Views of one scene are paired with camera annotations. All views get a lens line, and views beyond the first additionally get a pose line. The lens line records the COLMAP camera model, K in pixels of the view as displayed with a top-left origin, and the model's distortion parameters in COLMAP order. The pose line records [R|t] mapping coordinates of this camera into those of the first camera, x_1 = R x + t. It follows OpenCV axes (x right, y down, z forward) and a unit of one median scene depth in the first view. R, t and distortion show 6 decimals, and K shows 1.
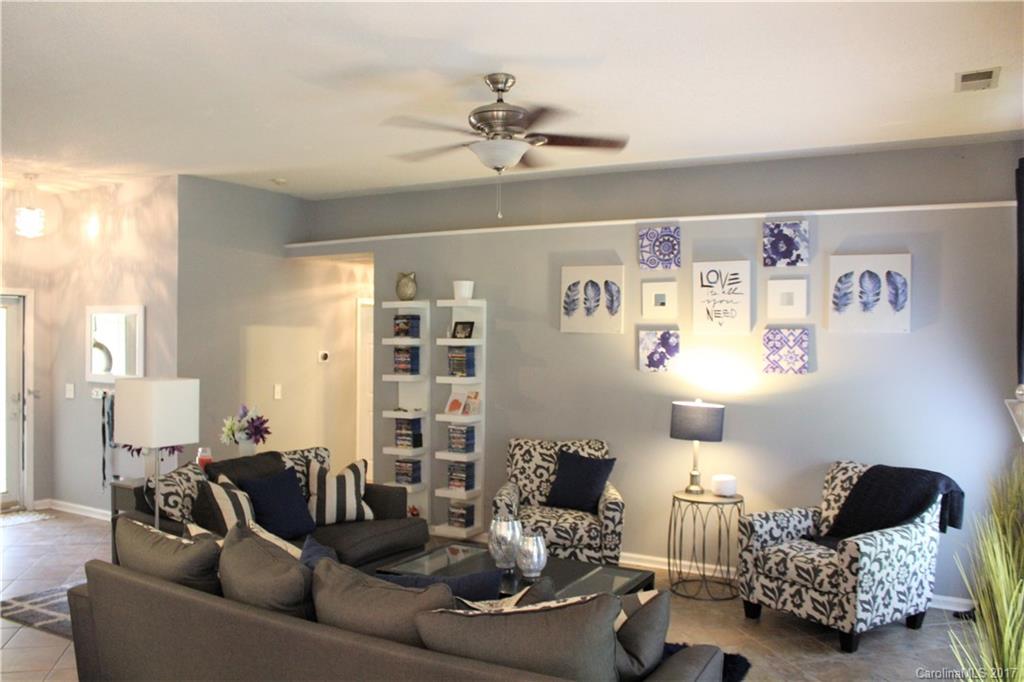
lens RADIAL K [[847.1, 0, 506.0], [0, 847.1, 351.1], [0, 0, 1]] dist [-0.153348, 0.126137]
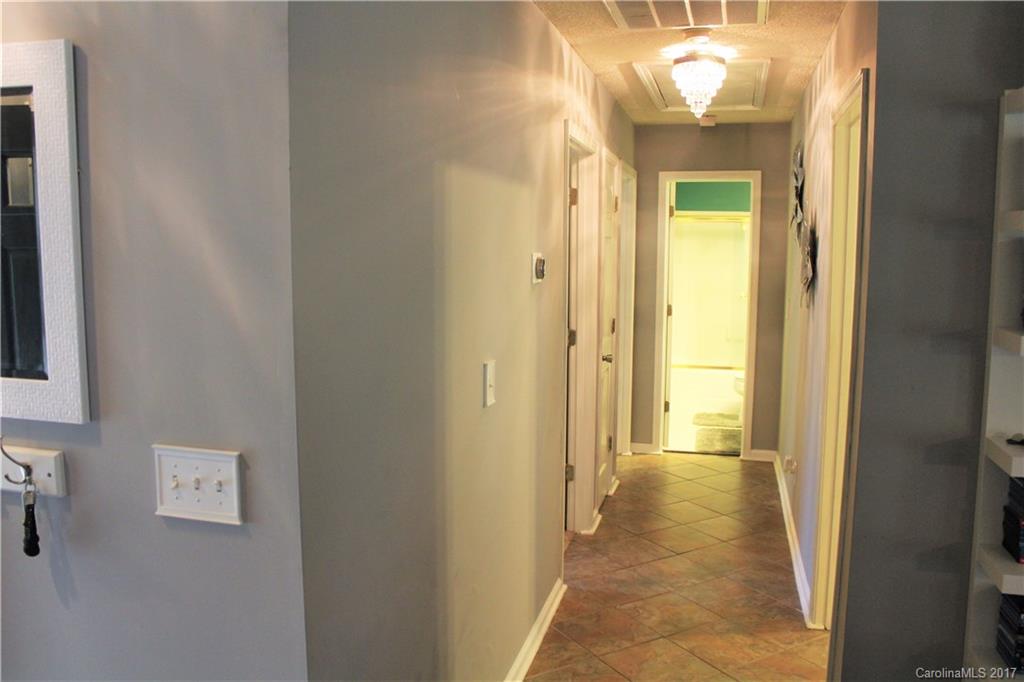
lens RADIAL K [[847.1, 0, 511.4], [0, 847.1, 343.0], [0, 0, 1]] dist [-0.153348, 0.126137]
pose [[0.964179, -0.039317, 0.262324, -0.451800], [0.011436, 0.994196, 0.106976, -0.001608], [-0.265007, -0.100144, 0.959032, 0.900905]]
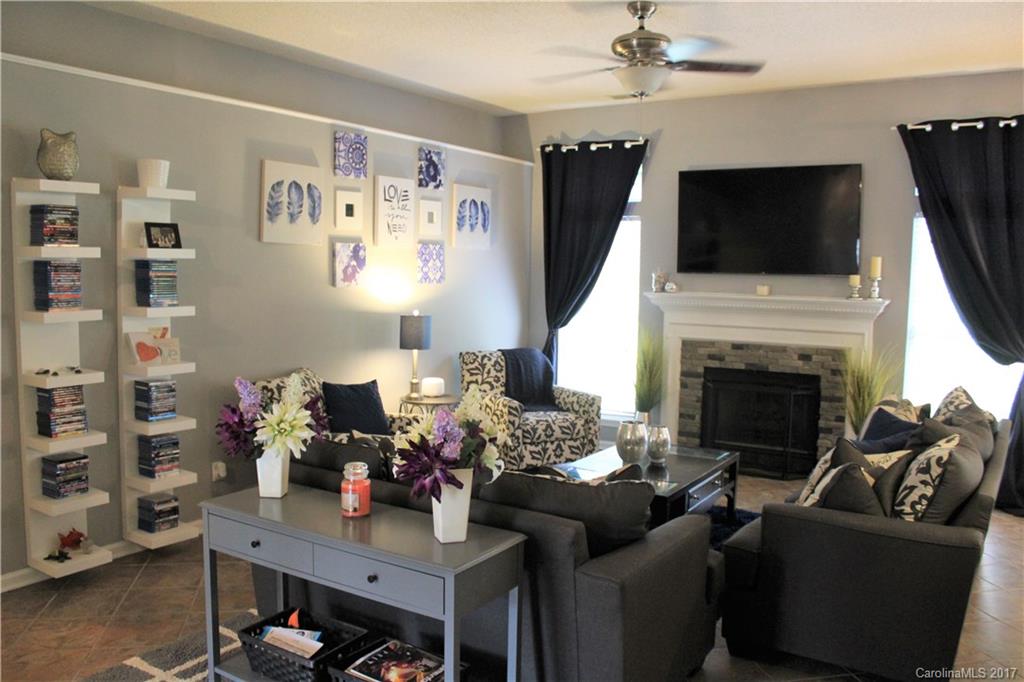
lens RADIAL K [[847.1, 0, 495.1], [0, 847.1, 342.7], [0, 0, 1]] dist [-0.153348, 0.126137]
pose [[0.071545, -0.099144, 0.992498, -0.760849], [-0.000890, 0.995041, 0.099462, -0.006835], [-0.997437, -0.007999, 0.071102, 0.773659]]
